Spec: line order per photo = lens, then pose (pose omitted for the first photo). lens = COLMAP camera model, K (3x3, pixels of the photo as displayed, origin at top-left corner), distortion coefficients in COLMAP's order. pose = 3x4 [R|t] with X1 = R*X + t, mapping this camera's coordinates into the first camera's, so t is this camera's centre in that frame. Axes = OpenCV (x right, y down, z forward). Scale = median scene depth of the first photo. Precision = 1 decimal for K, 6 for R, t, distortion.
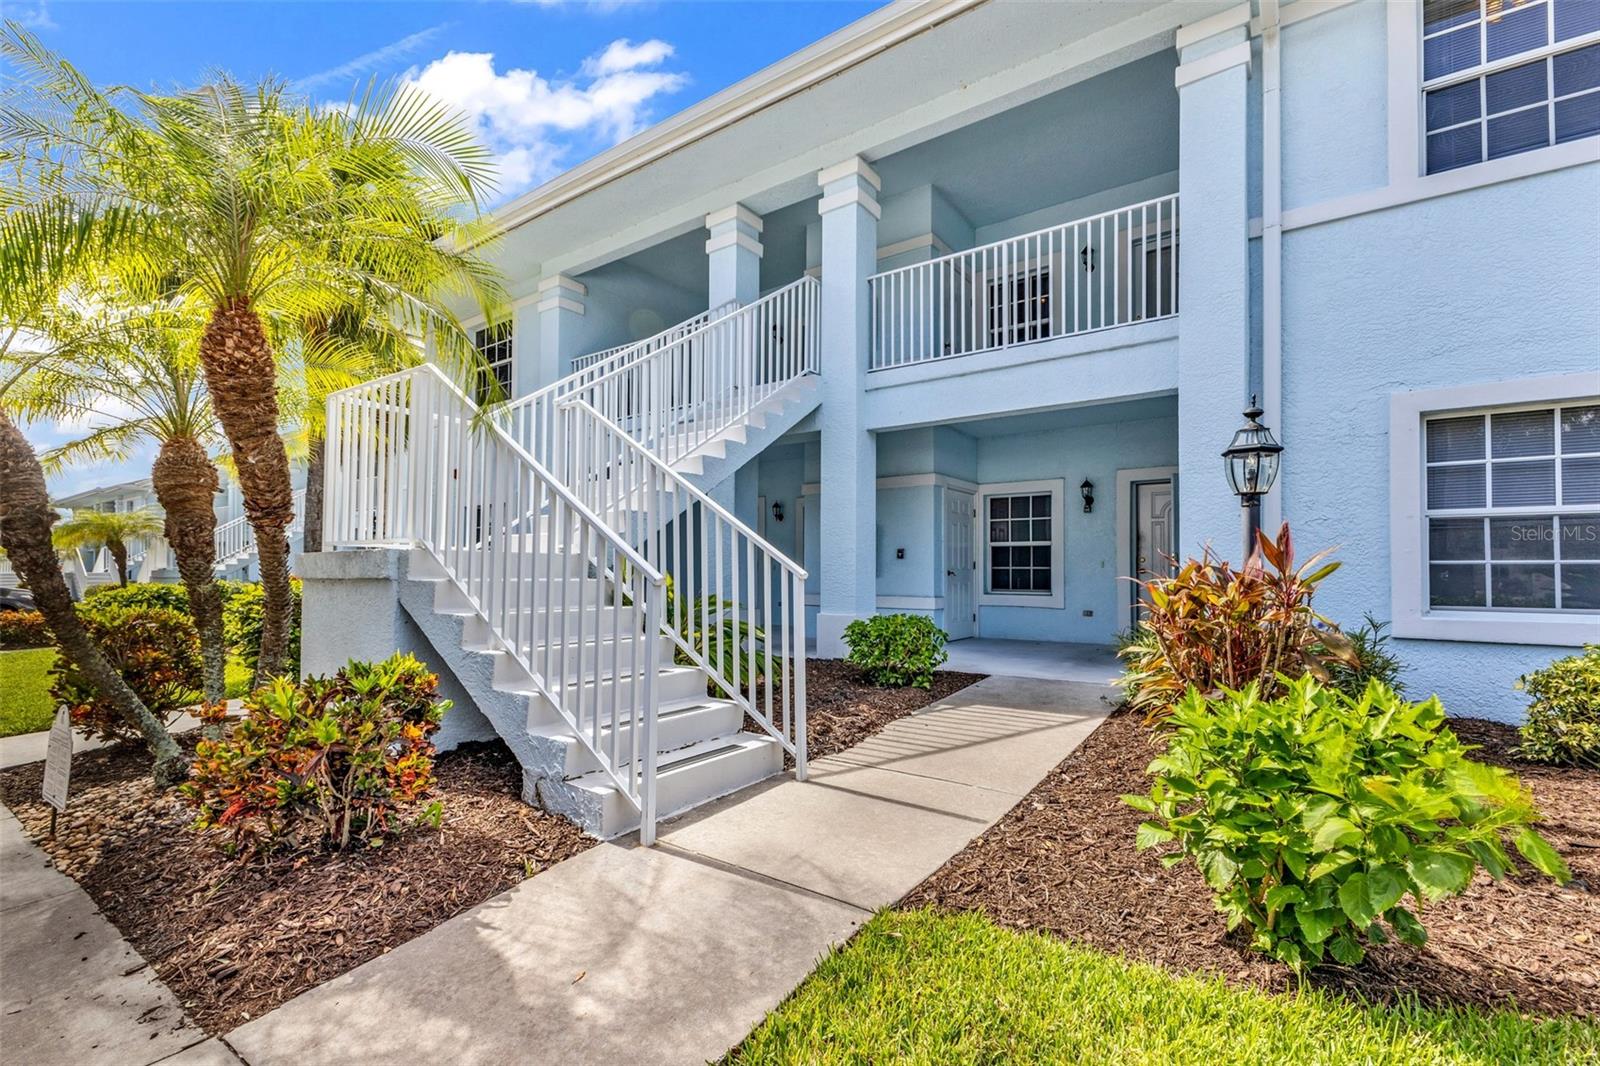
lens RADIAL K [[724.5, 0, 751.0], [0, 724.5, 568.7], [0, 0, 1]] dist [0.000044, -0.000124]
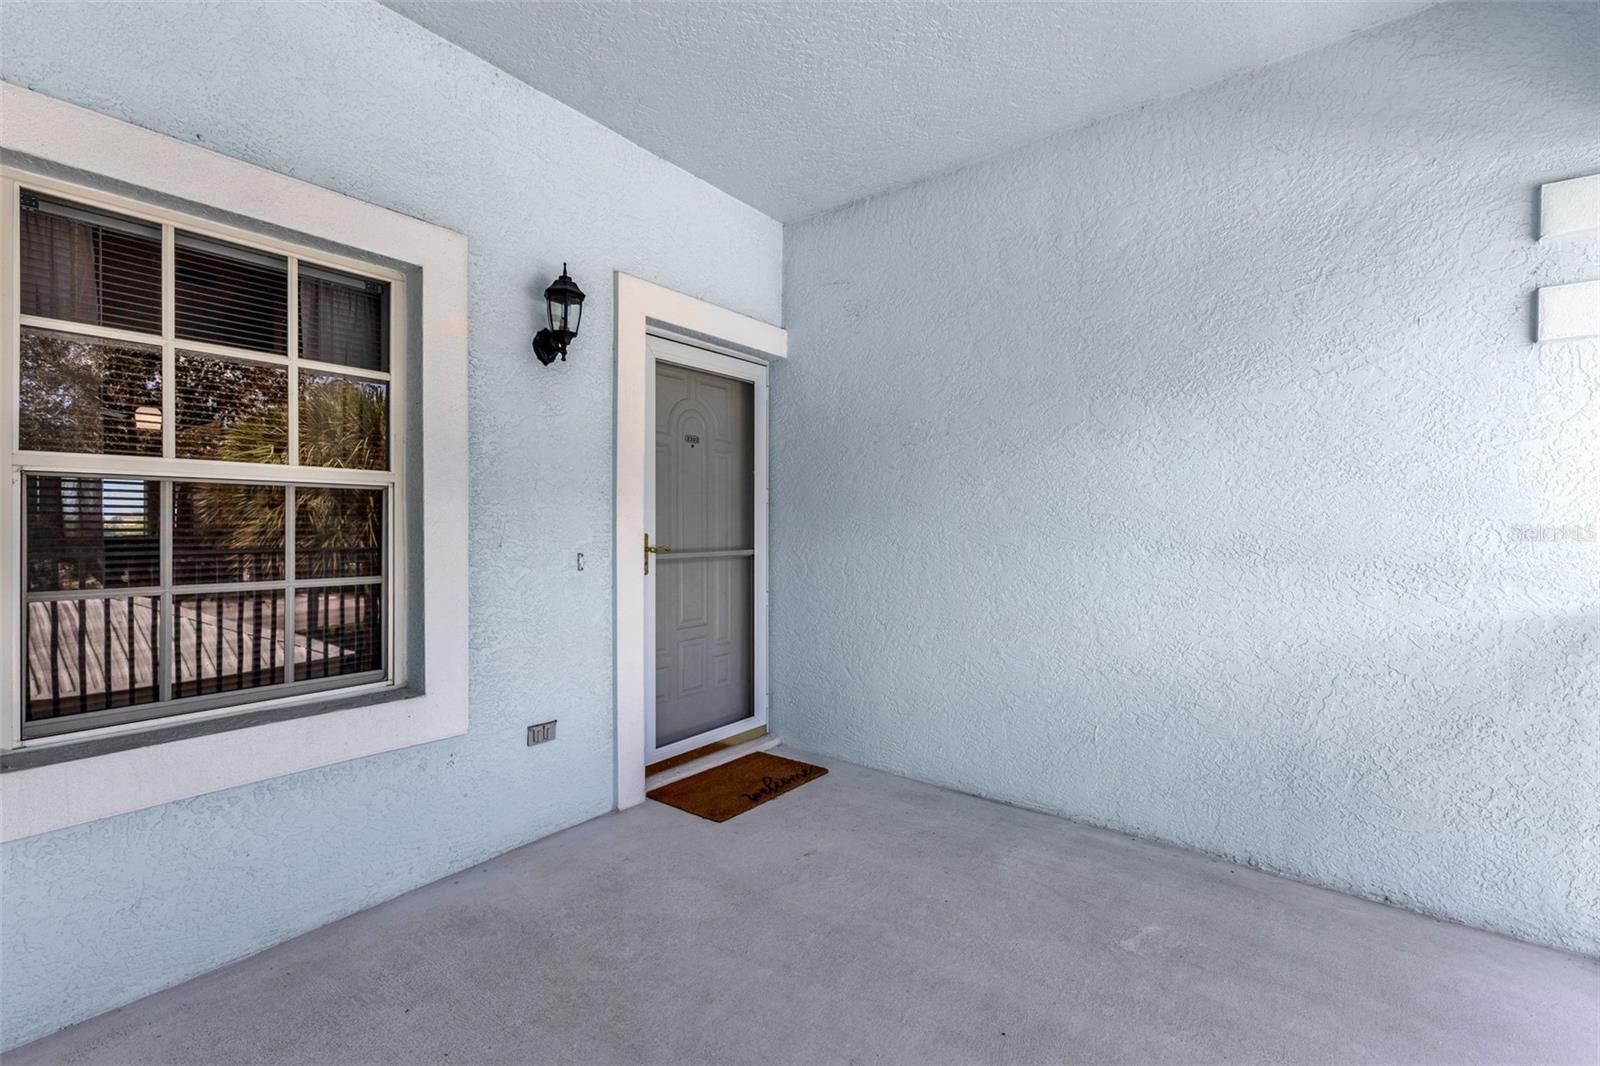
lens RADIAL K [[709.8, 0, 800.0], [0, 709.8, 533.0], [0, 0, 1]] dist [0.001268, 0.000029]
pose [[-0.010870, -0.010022, 0.999891, 0.170029], [-0.002575, 0.999947, 0.009994, -0.019875], [-0.999938, -0.002466, -0.010895, 0.871941]]
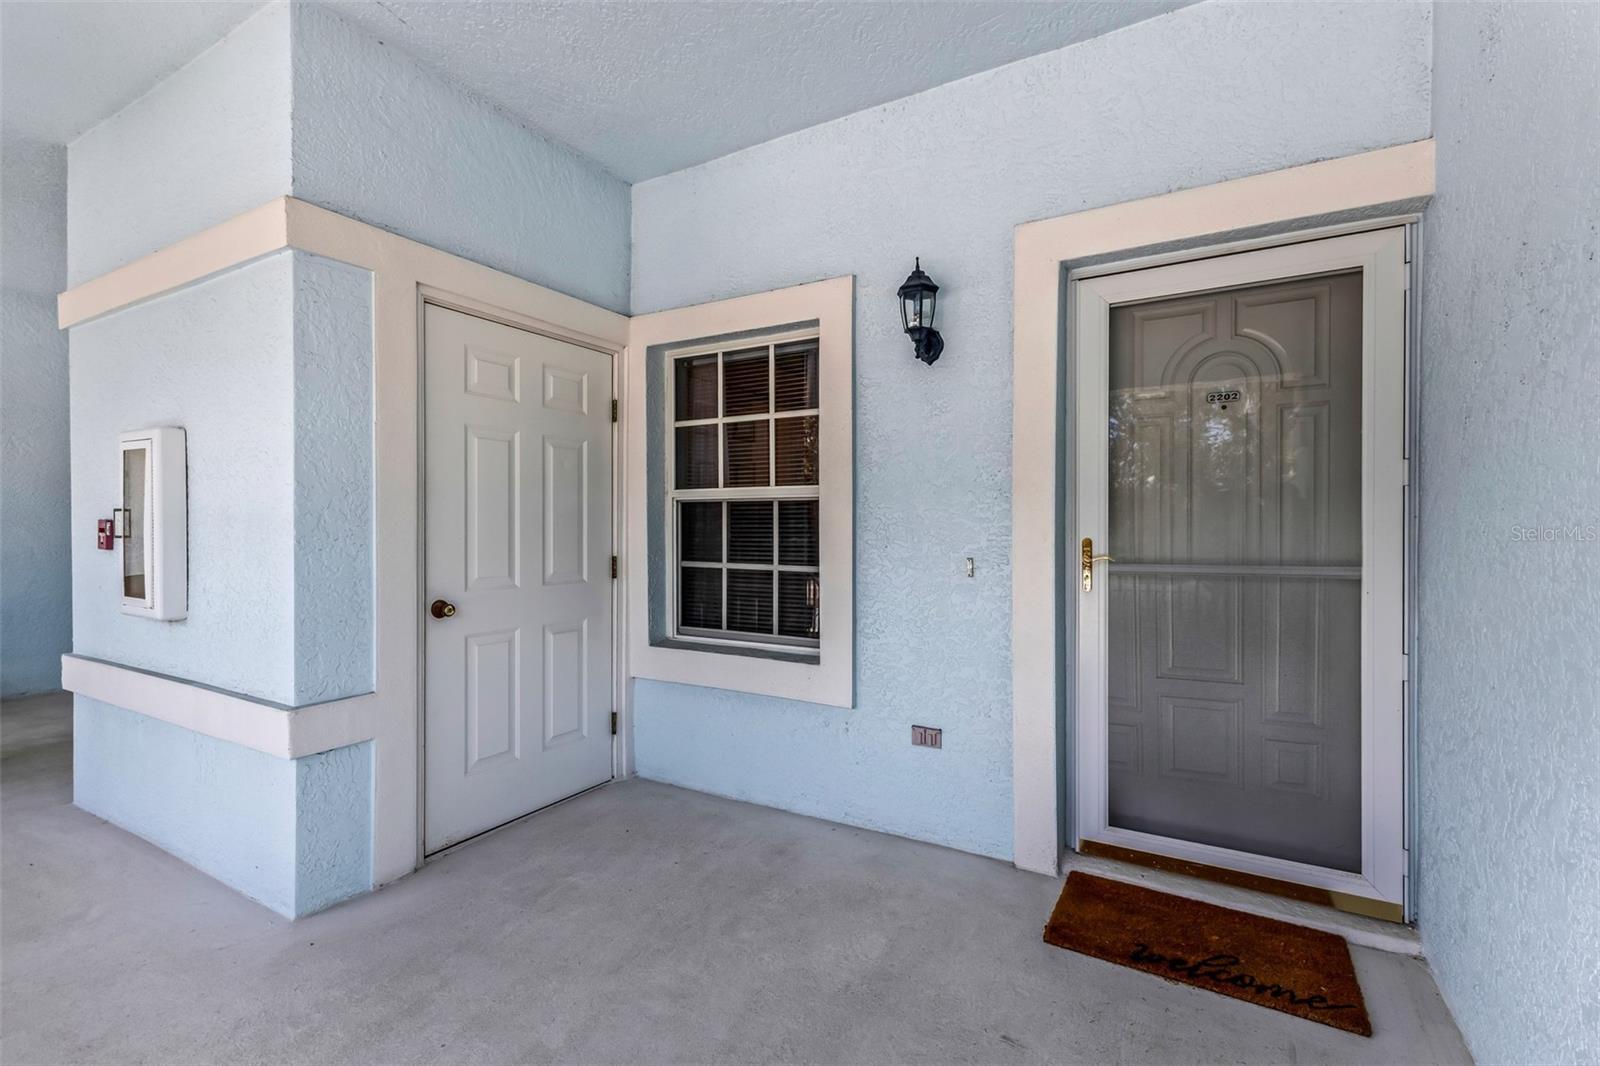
lens RADIAL K [[709.8, 0, 800.0], [0, 709.8, 533.0], [0, 0, 1]] dist [0.001268, 0.000029]
pose [[0.990772, -0.002797, 0.135509, 0.365961], [0.000947, 0.999906, 0.013713, -0.021525], [-0.135535, -0.013458, 0.990681, 0.701061]]
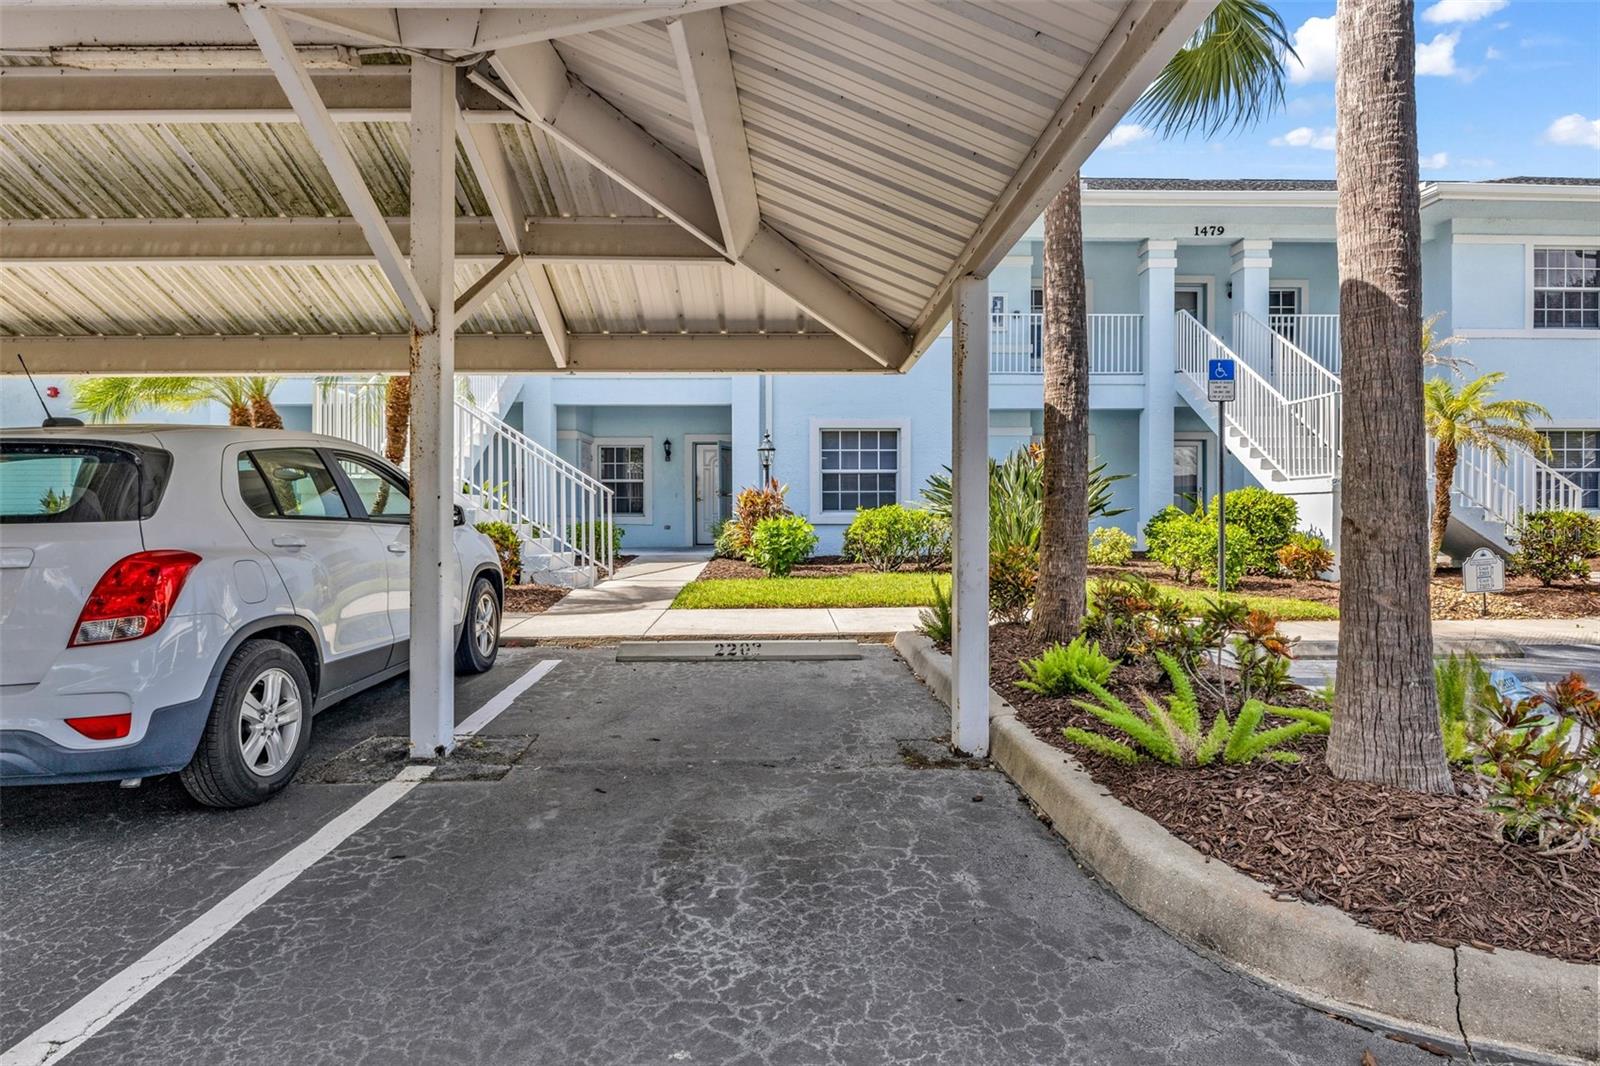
lens RADIAL K [[928.3, 0, 800.0], [0, 928.3, 533.0], [0, 0, 1]] dist [0.000183, 0.000003]
pose [[0.781848, -0.016763, 0.623244, -0.517126], [0.002468, 0.999714, 0.023793, 0.026964], [-0.623464, -0.017065, 0.781666, -0.675818]]
